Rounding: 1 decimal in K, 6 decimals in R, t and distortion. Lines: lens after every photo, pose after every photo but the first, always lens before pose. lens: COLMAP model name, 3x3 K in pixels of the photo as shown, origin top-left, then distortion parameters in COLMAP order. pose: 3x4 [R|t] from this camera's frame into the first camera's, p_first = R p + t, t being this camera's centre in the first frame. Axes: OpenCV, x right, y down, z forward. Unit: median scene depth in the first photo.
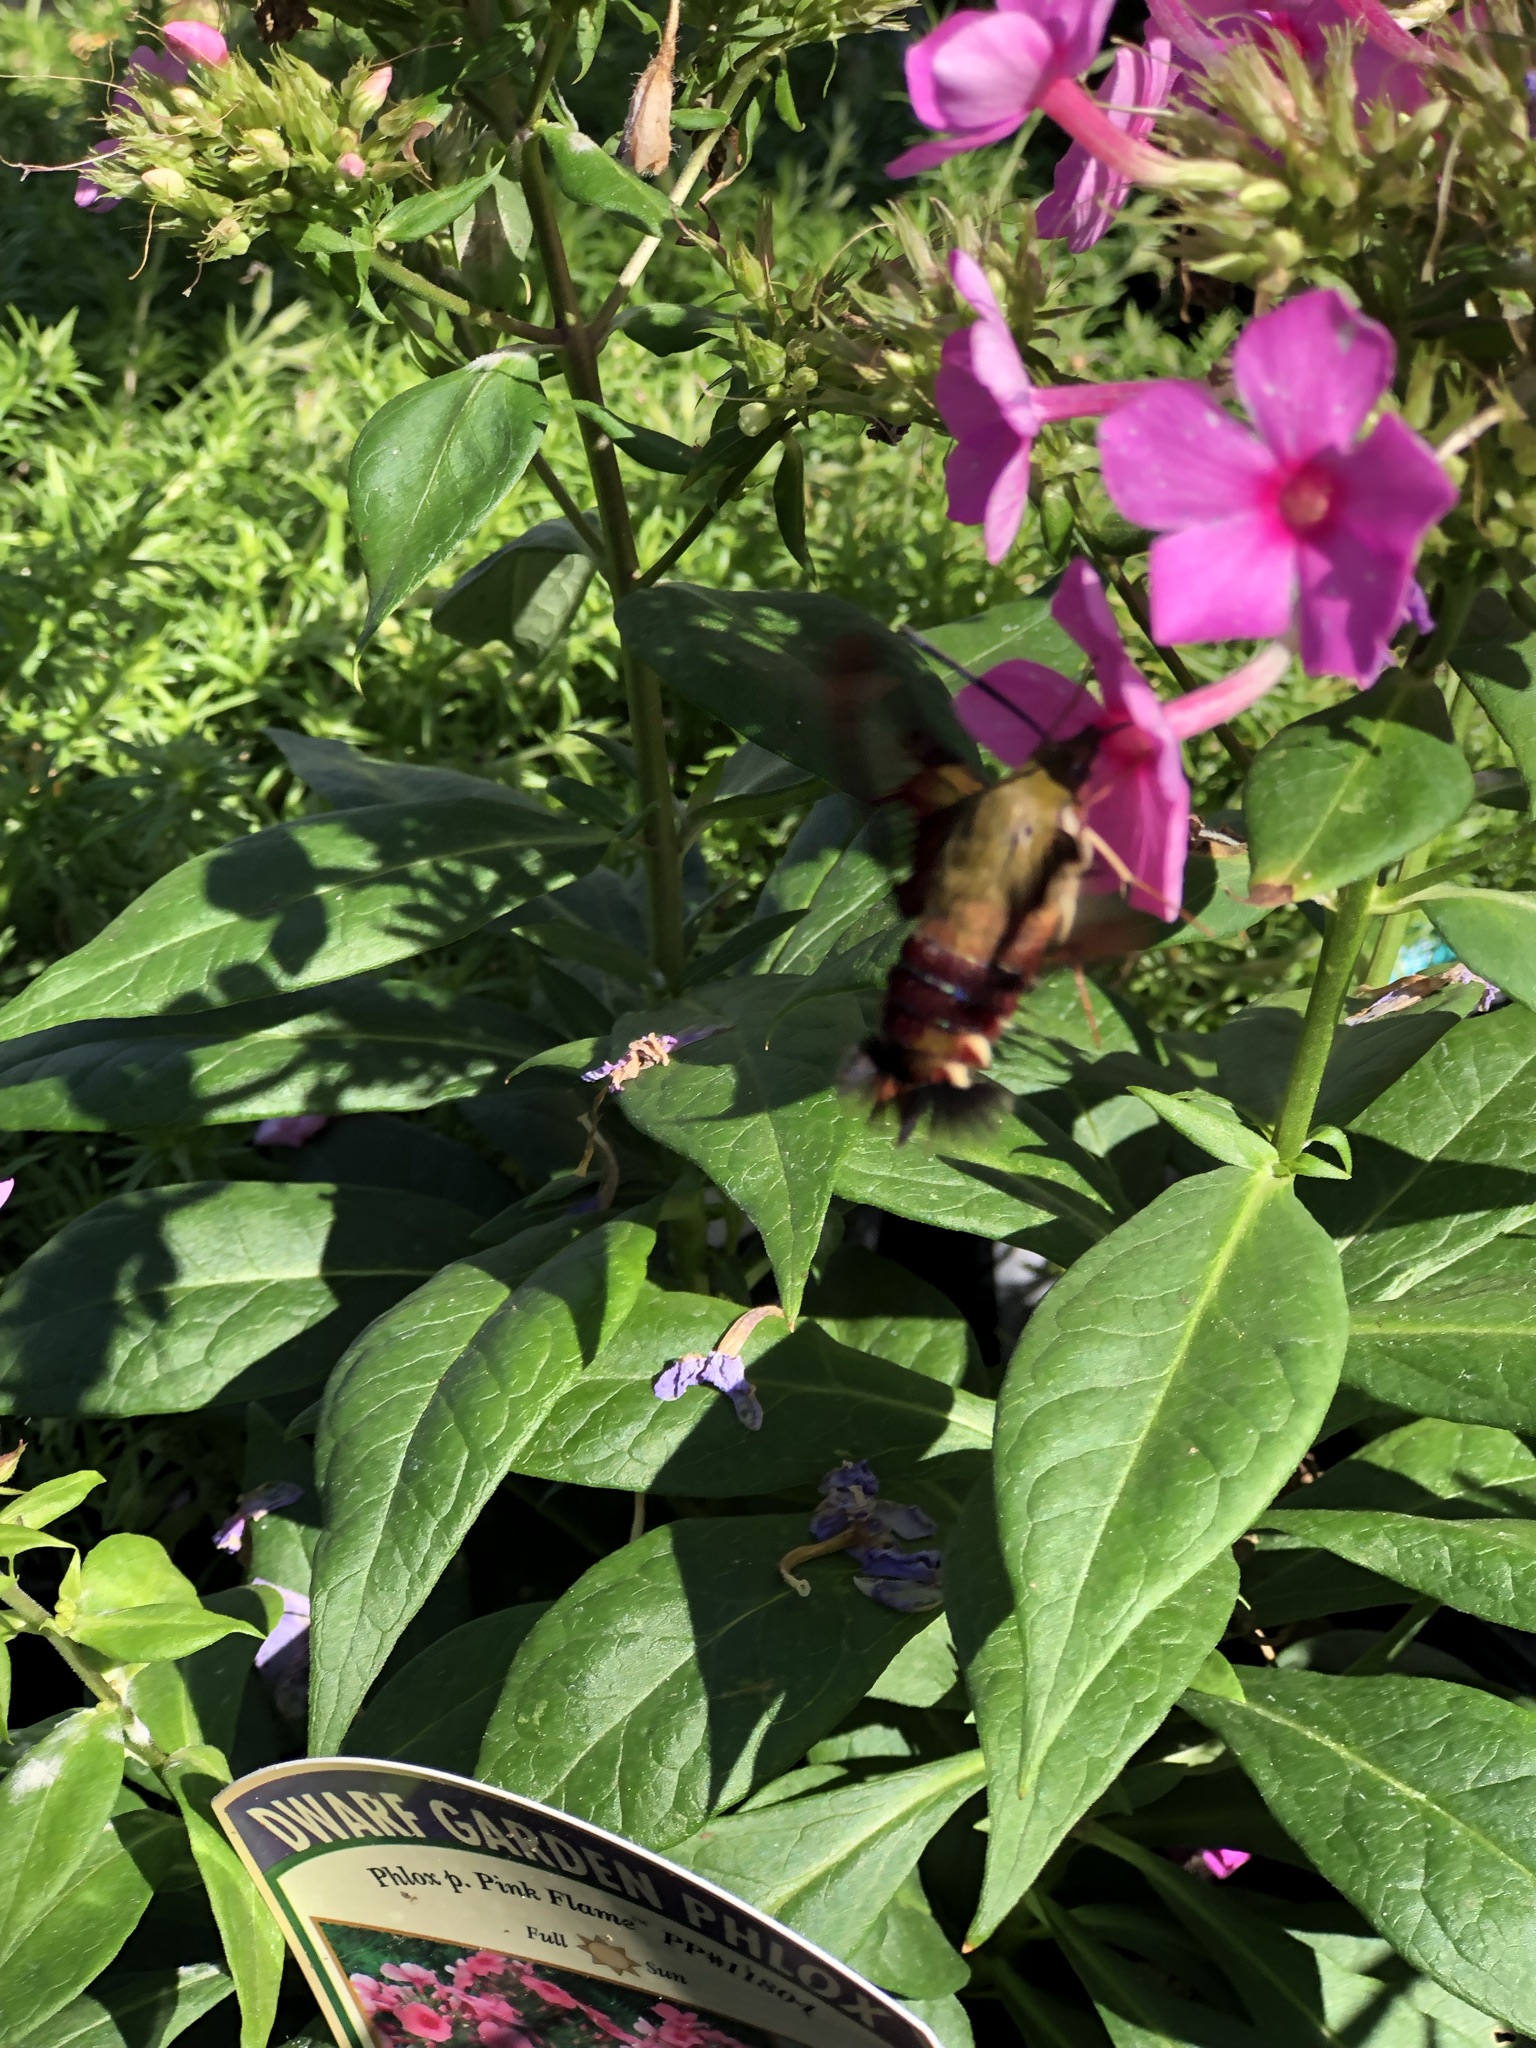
lens RADIAL K [[3403.2, 0, 767.8], [0, 3403.2, 1023.9], [0, 0, 1]] dist [-0.013729, 0.000000]
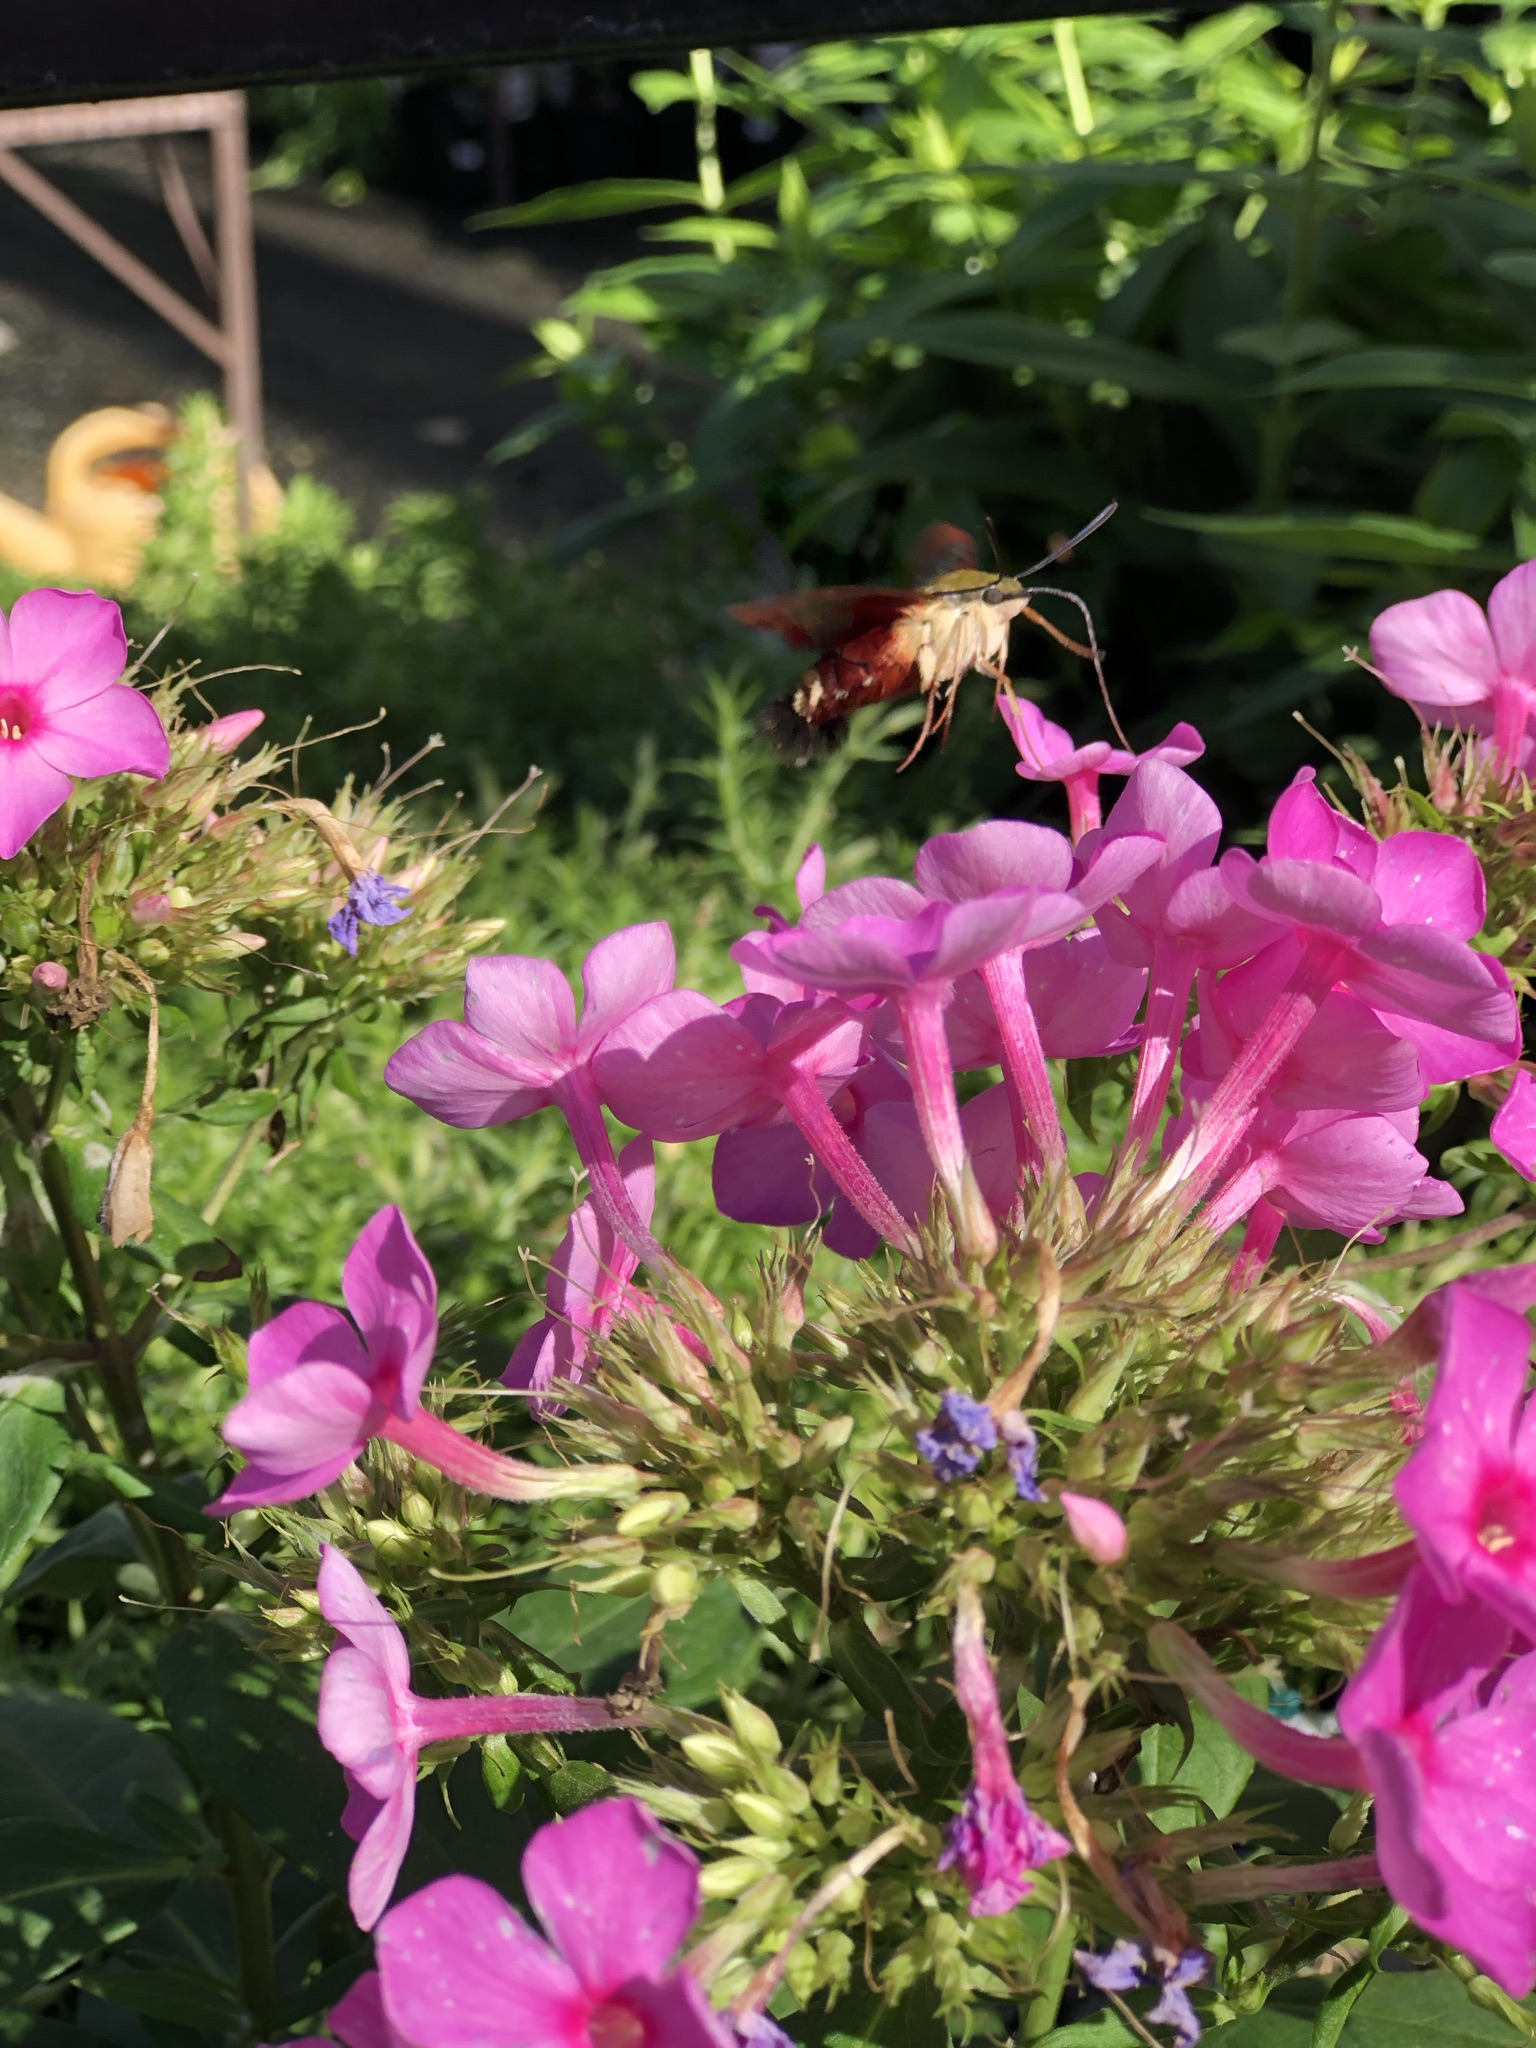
lens RADIAL K [[3403.2, 0, 768.1], [0, 3403.2, 1024.0], [0, 0, 1]] dist [-0.013729, 0.000000]
pose [[0.999539, -0.024618, -0.017777, 0.137887], [0.022984, 0.995952, -0.086900, -0.208343], [0.019844, 0.086452, 0.996058, 0.098804]]
